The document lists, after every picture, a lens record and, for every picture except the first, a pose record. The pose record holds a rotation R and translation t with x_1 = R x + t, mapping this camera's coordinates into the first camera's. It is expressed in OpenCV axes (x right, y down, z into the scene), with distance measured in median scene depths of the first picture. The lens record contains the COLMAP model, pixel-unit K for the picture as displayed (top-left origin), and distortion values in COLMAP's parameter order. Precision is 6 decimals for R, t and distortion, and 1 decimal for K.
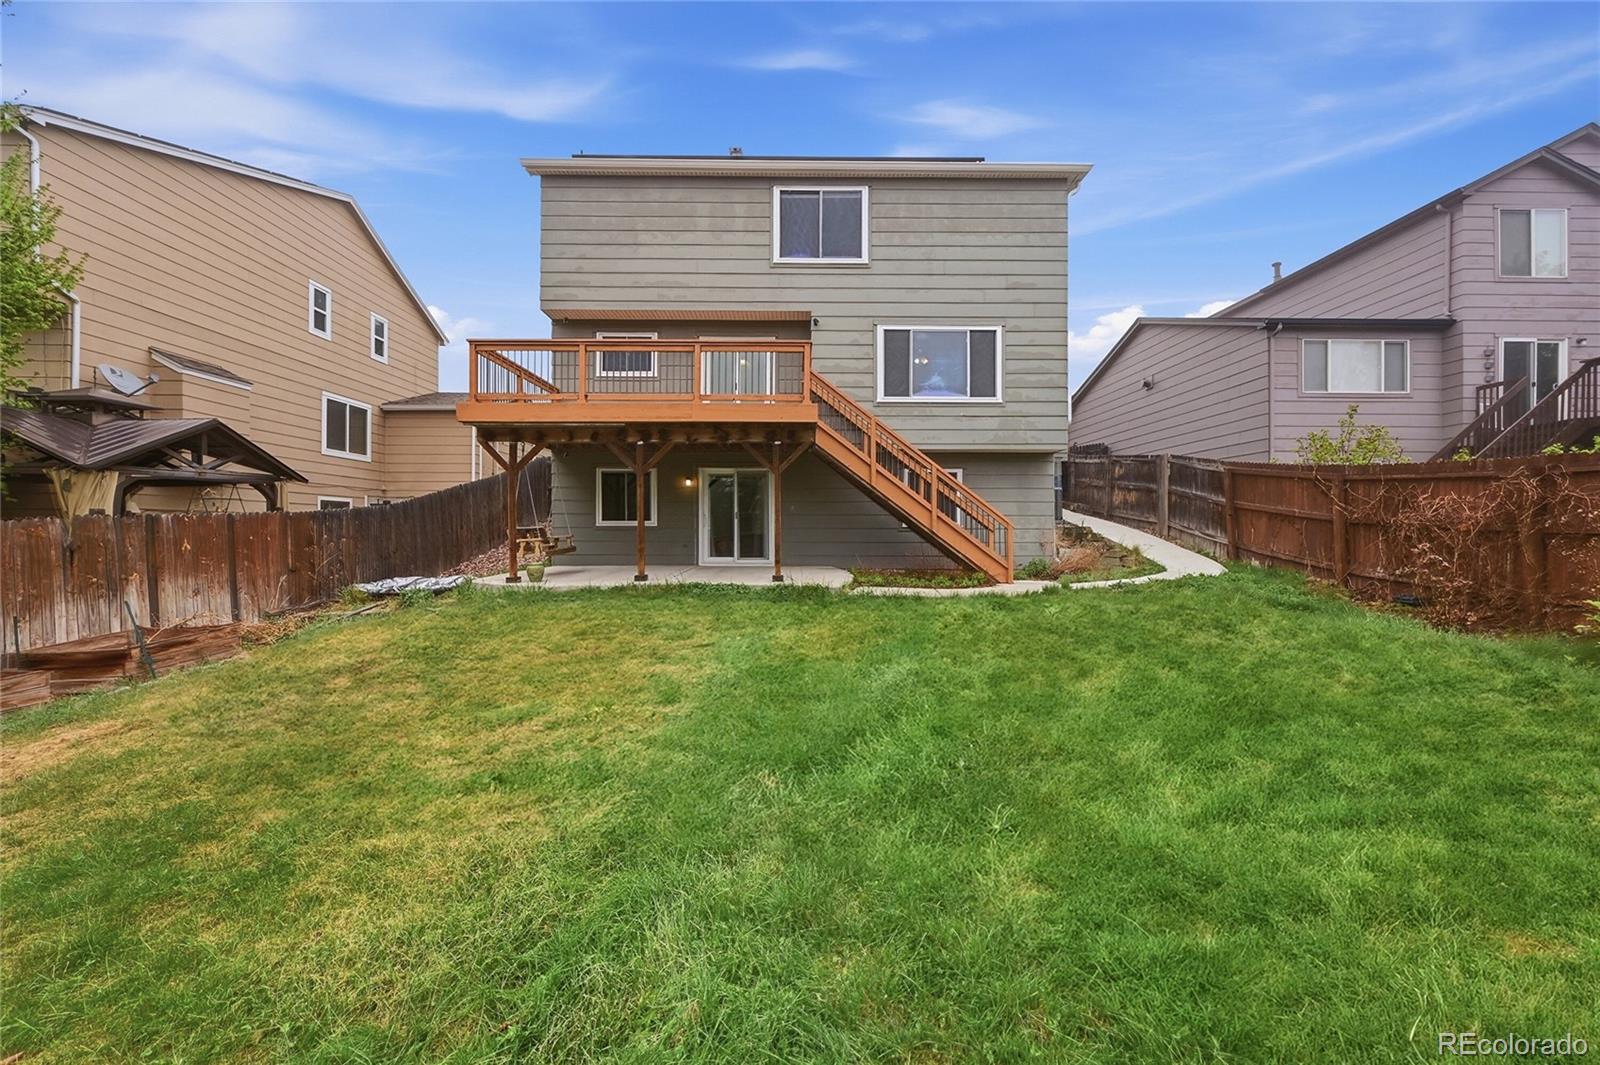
lens RADIAL K [[632.5, 0, 794.8], [0, 632.5, 537.1], [0, 0, 1]] dist [-0.000525, 0.000504]
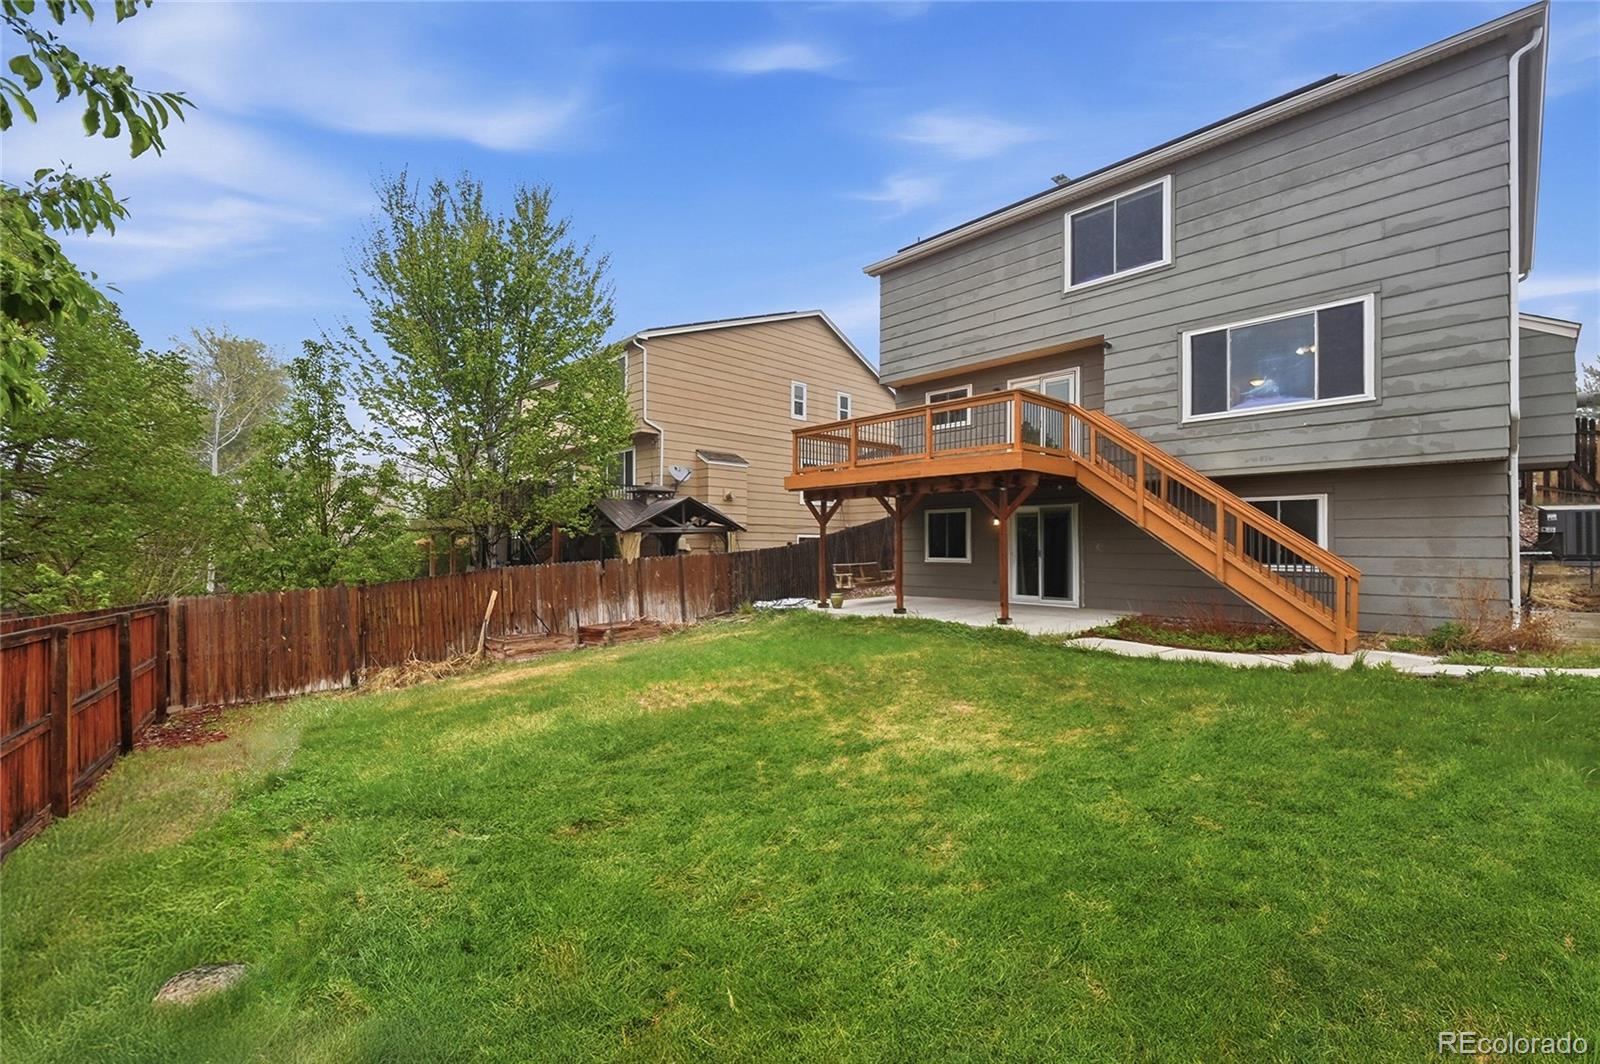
lens RADIAL K [[663.7, 0, 801.1], [0, 663.7, 551.7], [0, 0, 1]] dist [0.001011, 0.000210]
pose [[0.684886, 0.005245, -0.728632, 0.431488], [-0.012157, 0.999917, -0.004229, -0.031036], [0.728549, 0.011754, 0.684893, 0.019348]]
